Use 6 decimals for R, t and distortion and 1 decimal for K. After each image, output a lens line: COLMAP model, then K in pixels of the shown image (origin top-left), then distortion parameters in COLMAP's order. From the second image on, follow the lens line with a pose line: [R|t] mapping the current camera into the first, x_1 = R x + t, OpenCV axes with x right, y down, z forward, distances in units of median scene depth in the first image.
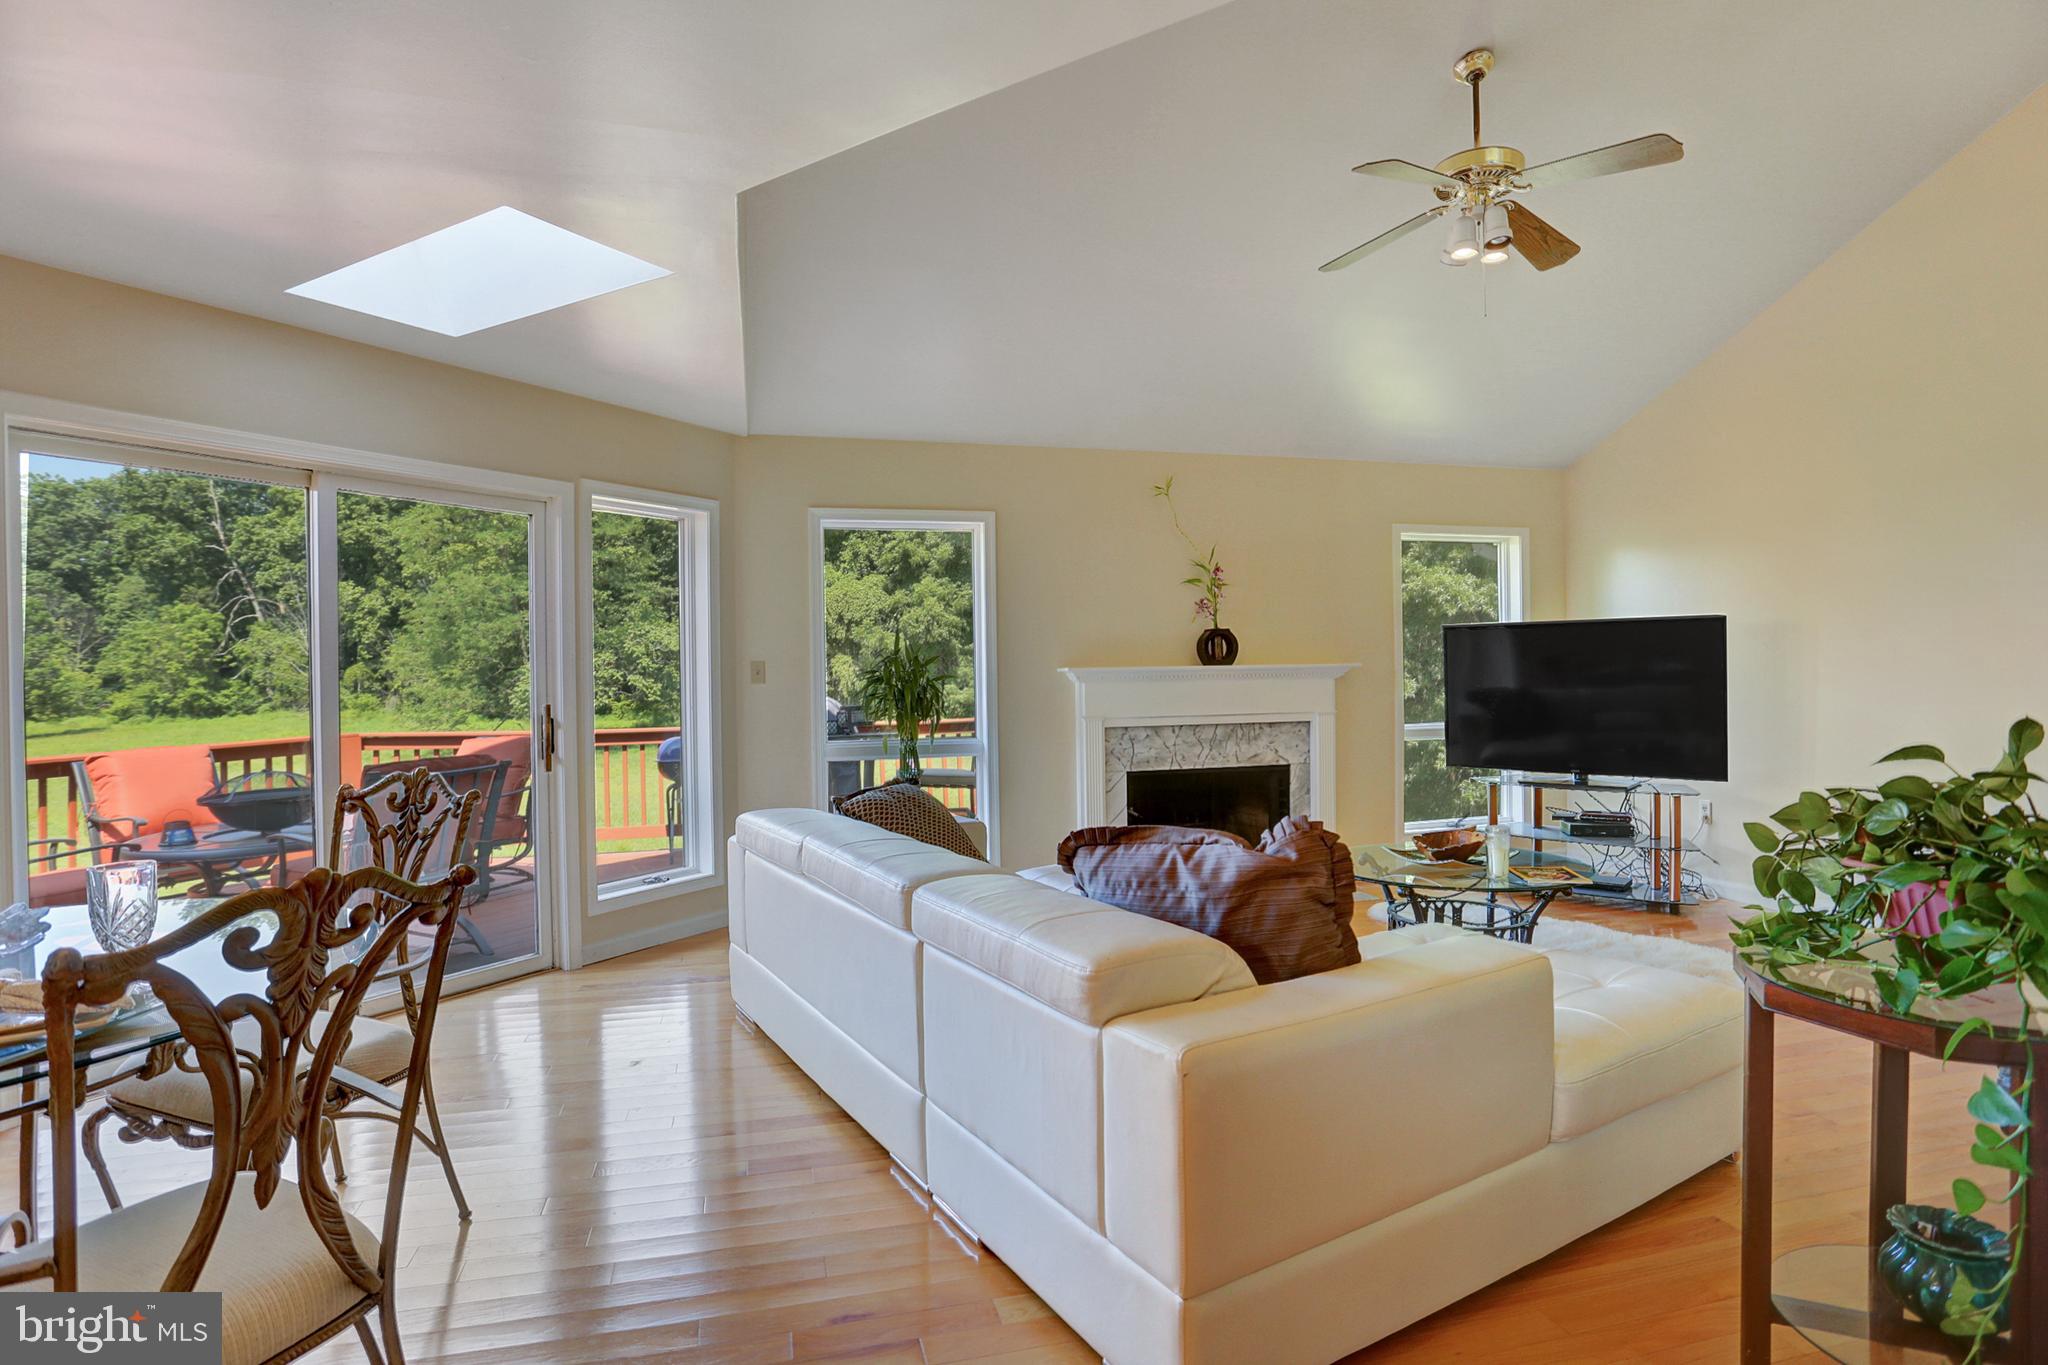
lens RADIAL K [[1060.8, 0, 1024.6], [0, 1060.8, 690.1], [0, 0, 1]] dist [-0.023375, 0.000878]
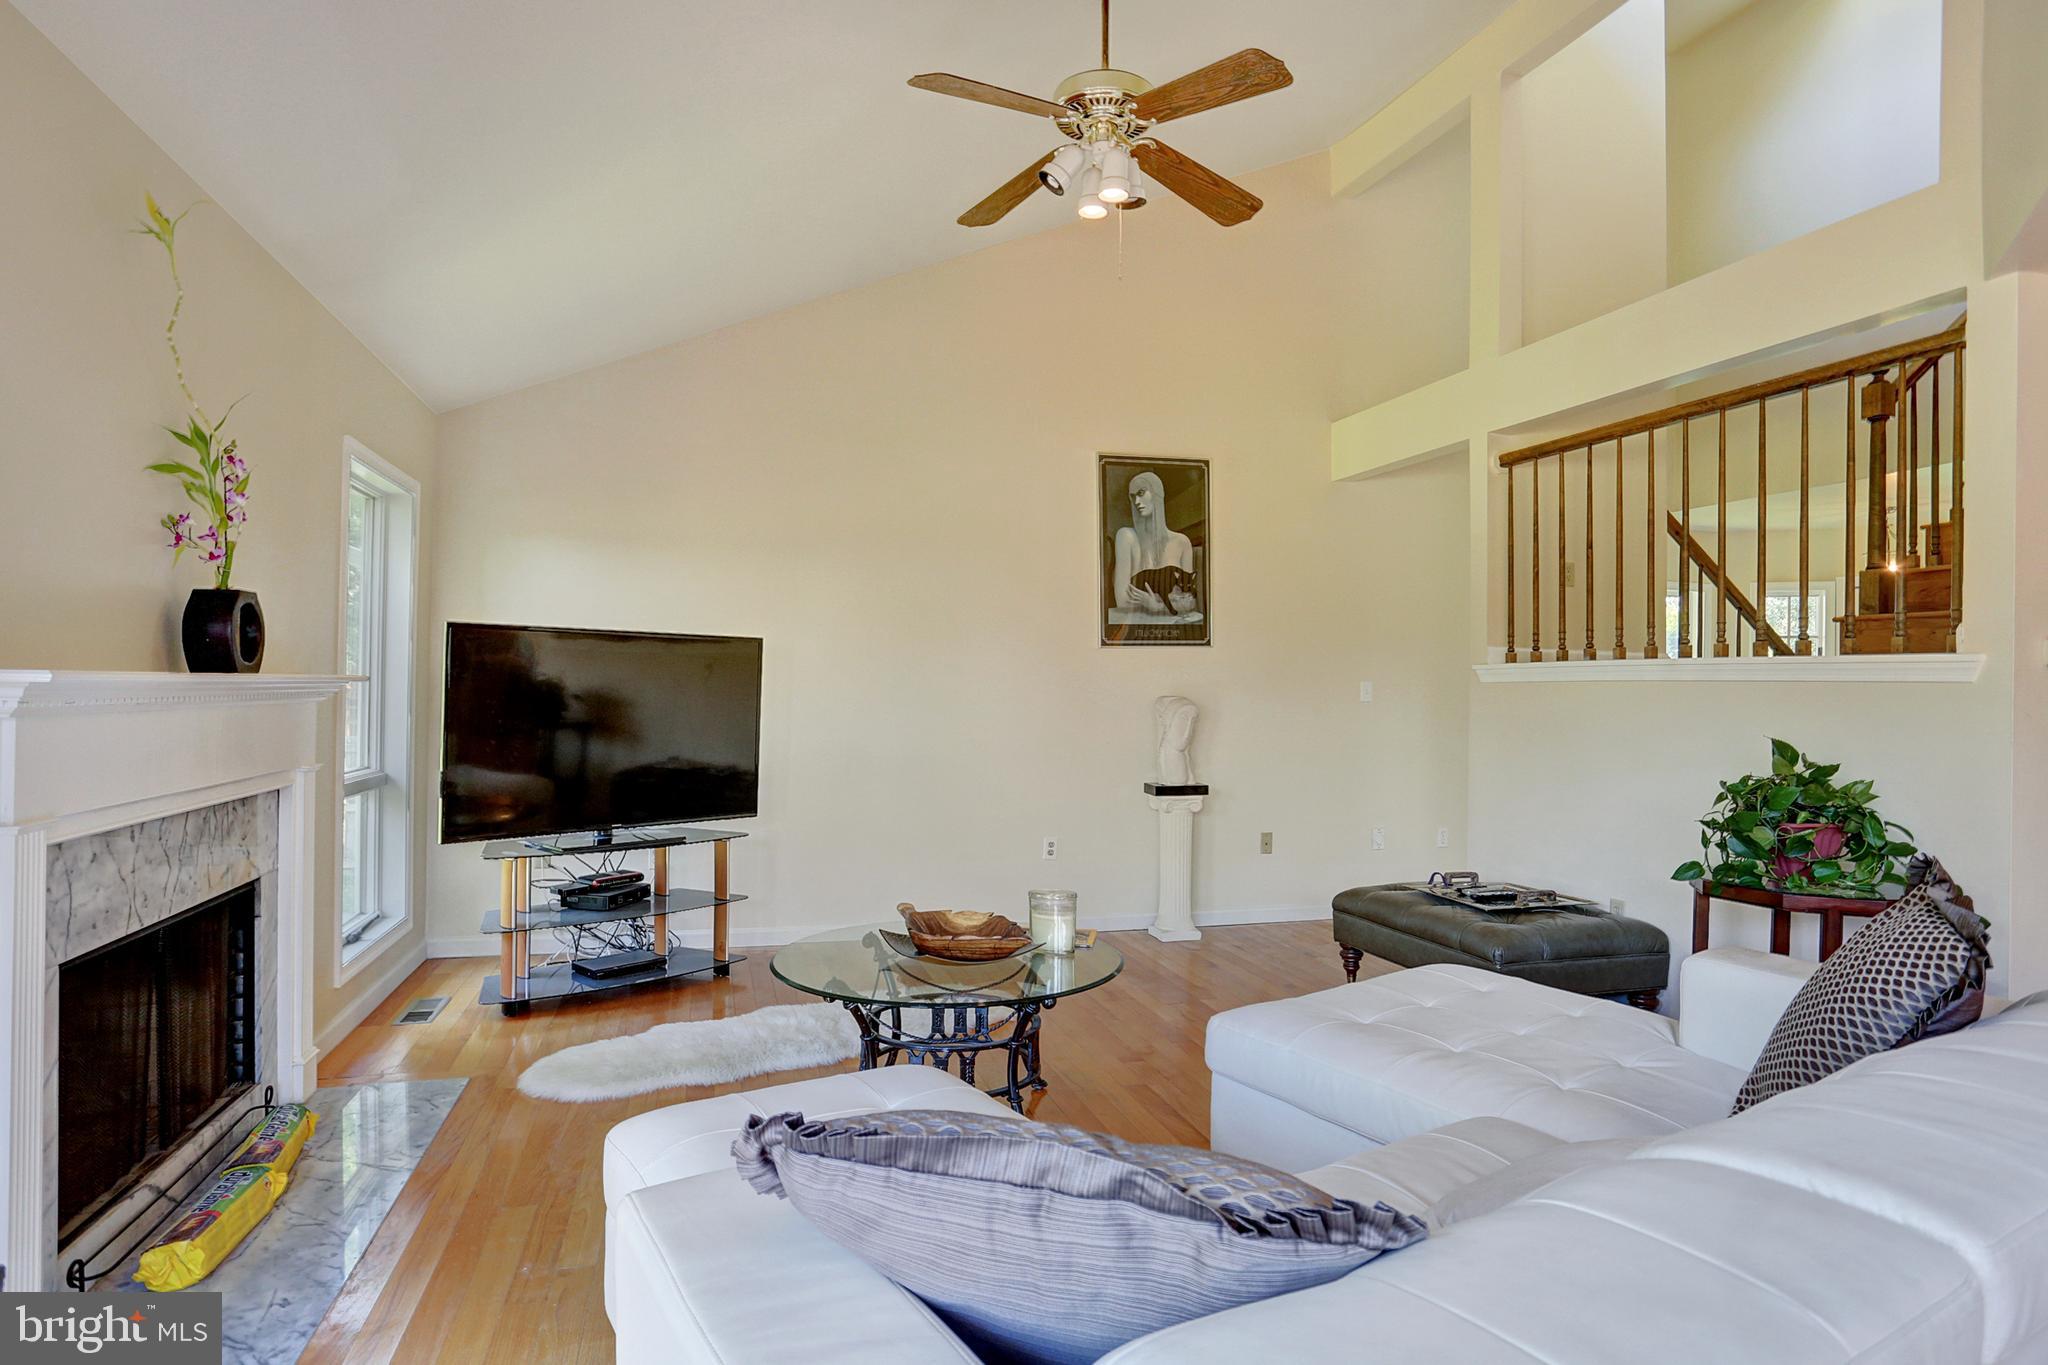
lens RADIAL K [[1103.3, 0, 1024.0], [0, 1103.3, 682.5], [0, 0, 1]] dist [-0.073508, -0.000224]
pose [[-0.025610, 0.021690, 0.999437, -0.269315], [0.007412, 0.999741, -0.021506, -0.008401], [-0.999645, 0.006857, -0.025764, 0.705155]]
